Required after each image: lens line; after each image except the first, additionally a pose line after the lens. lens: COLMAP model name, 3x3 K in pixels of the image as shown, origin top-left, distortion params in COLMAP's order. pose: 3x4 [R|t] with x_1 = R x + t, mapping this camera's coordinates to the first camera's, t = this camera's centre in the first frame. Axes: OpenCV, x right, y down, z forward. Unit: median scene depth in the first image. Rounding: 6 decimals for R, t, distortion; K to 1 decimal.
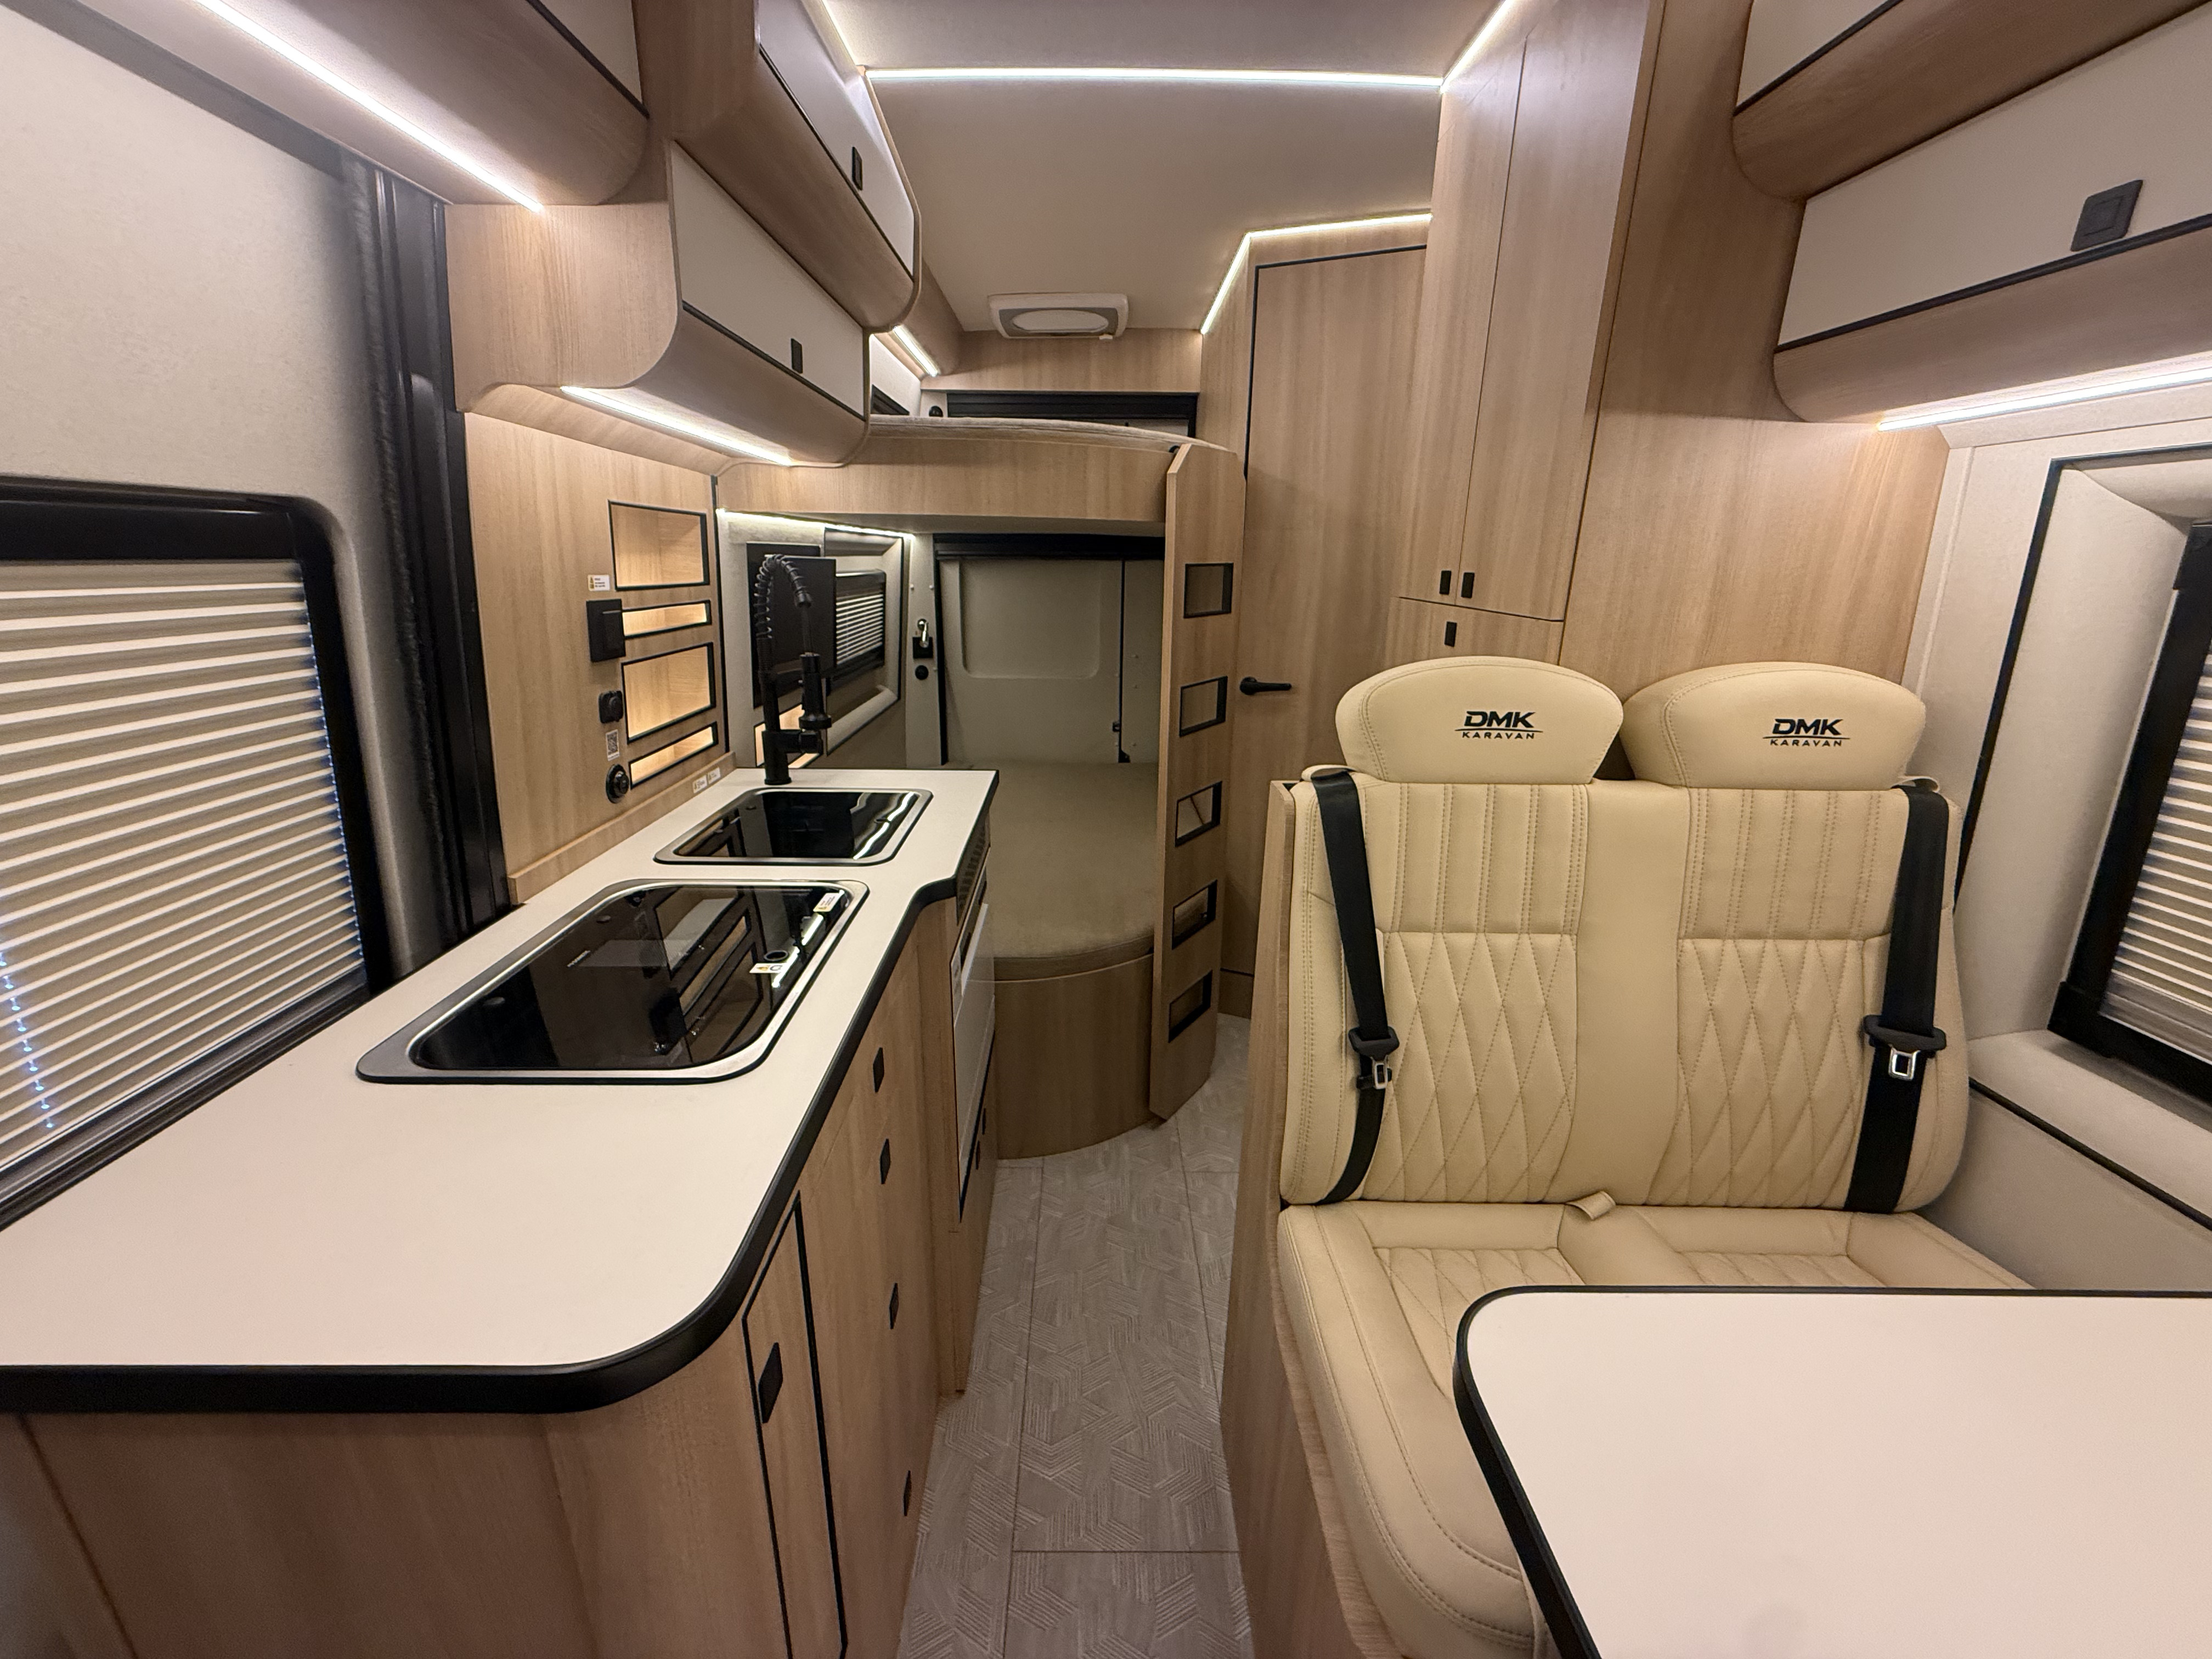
lens RADIAL K [[879.8, 0, 1099.7], [0, 879.8, 829.6], [0, 0, 1]] dist [0.000535, 0.000036]
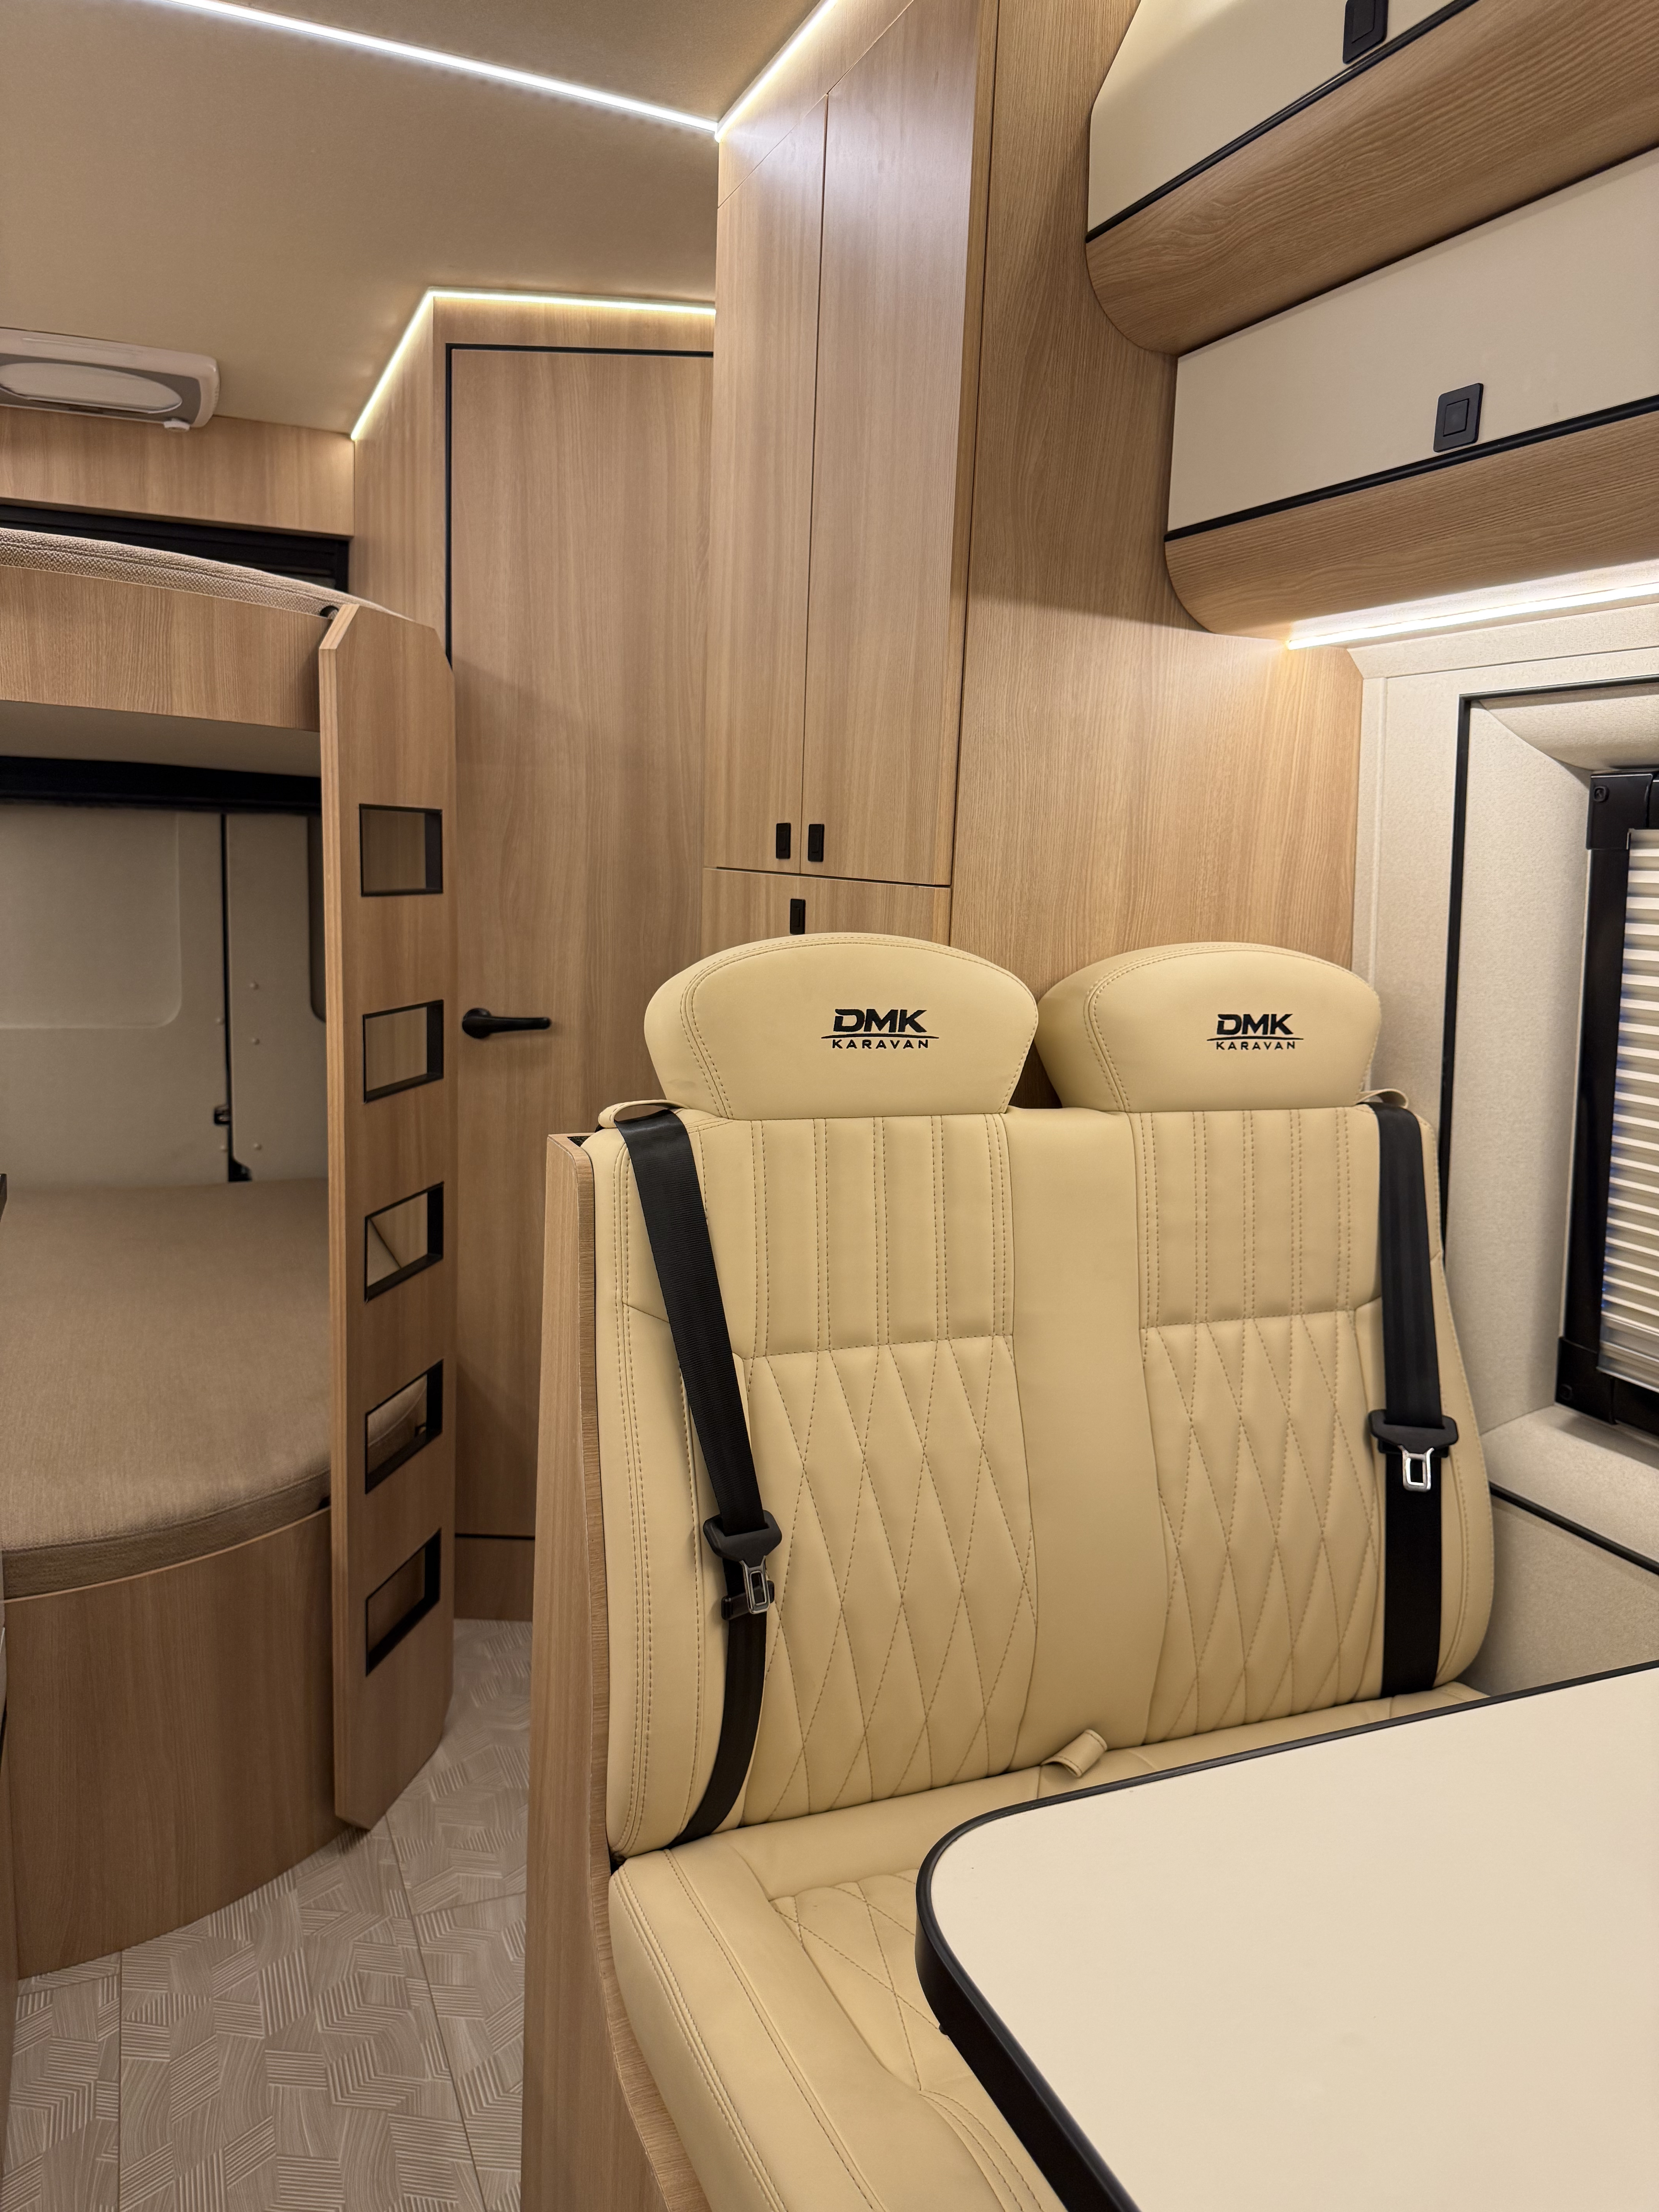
lens RADIAL K [[1566.9, 0, 825.7], [0, 1566.9, 1107.4], [0, 0, 1]] dist [0.059442, -0.082011]
pose [[0.921390, -0.035652, 0.387000, -0.049081], [0.086467, 0.989630, -0.114698, 0.071677], [-0.378898, 0.139144, 0.914918, -0.070079]]
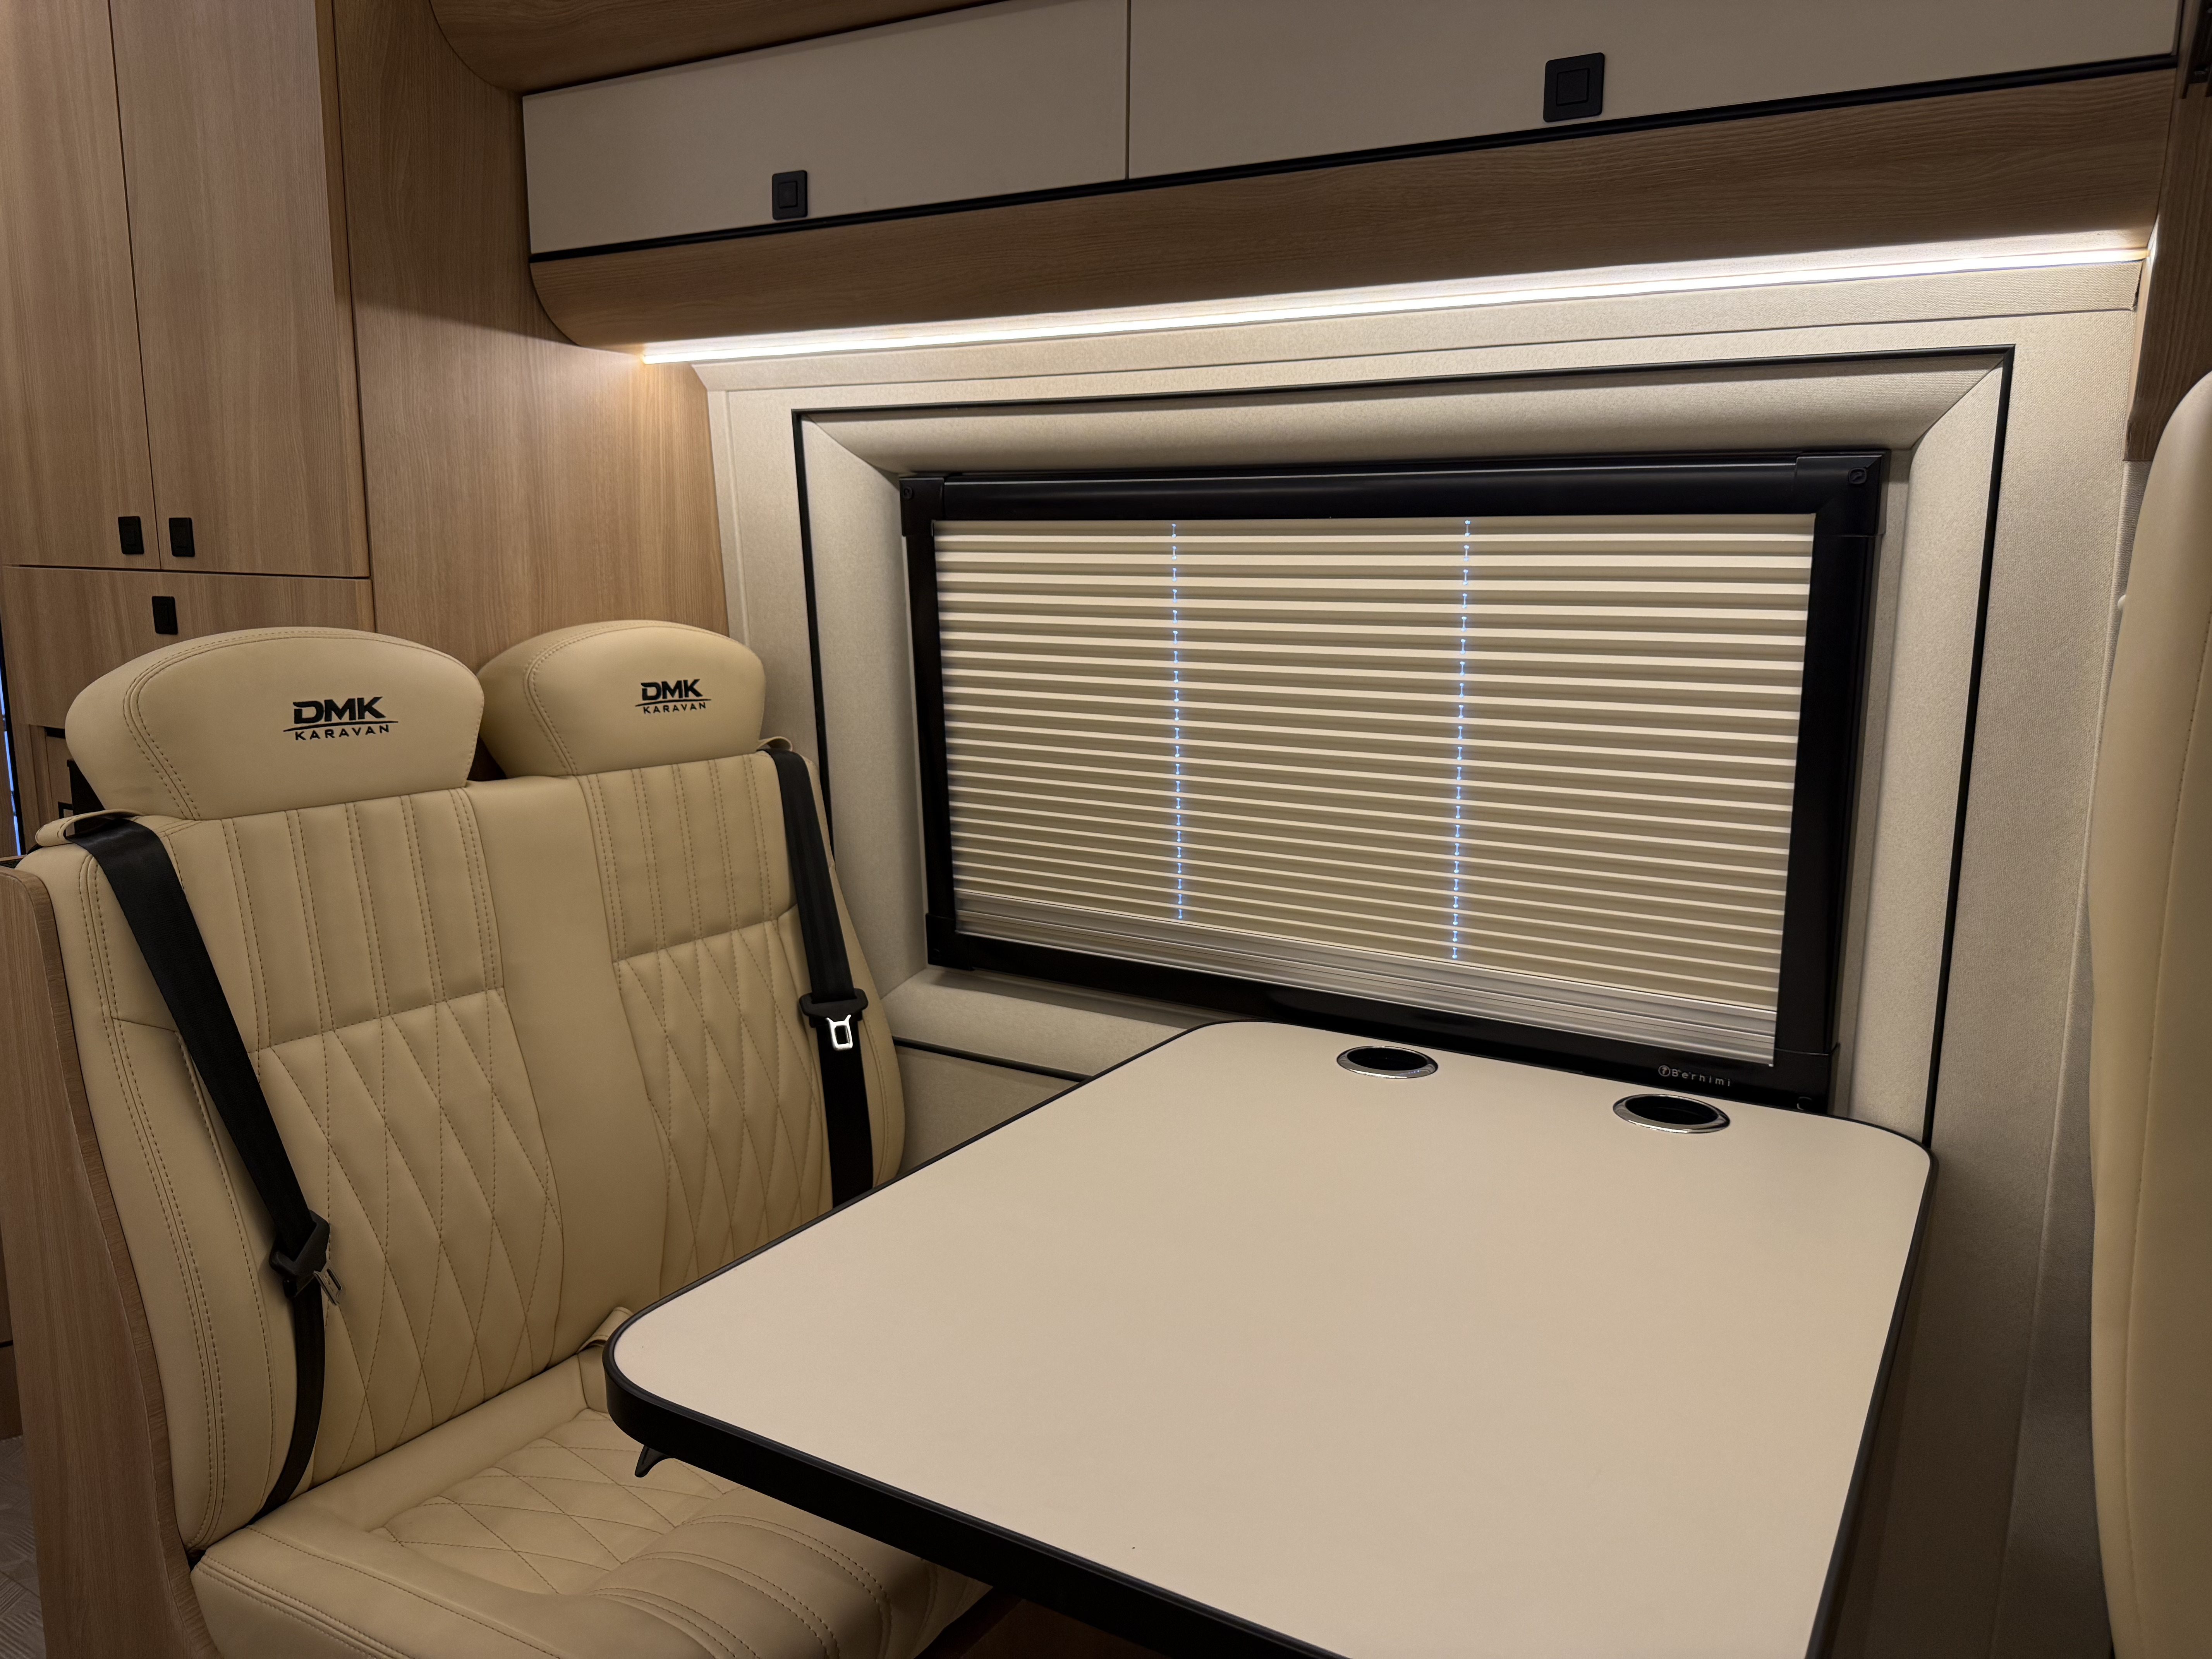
lens RADIAL K [[1566.9, 0, 1104.8], [0, 1566.9, 846.5], [0, 0, 1]] dist [0.059442, -0.082011]
pose [[0.521588, -0.157139, 0.838602, -0.292983], [0.246210, 0.968800, 0.028399, 0.091791], [-0.816901, 0.191660, 0.544004, -0.163755]]
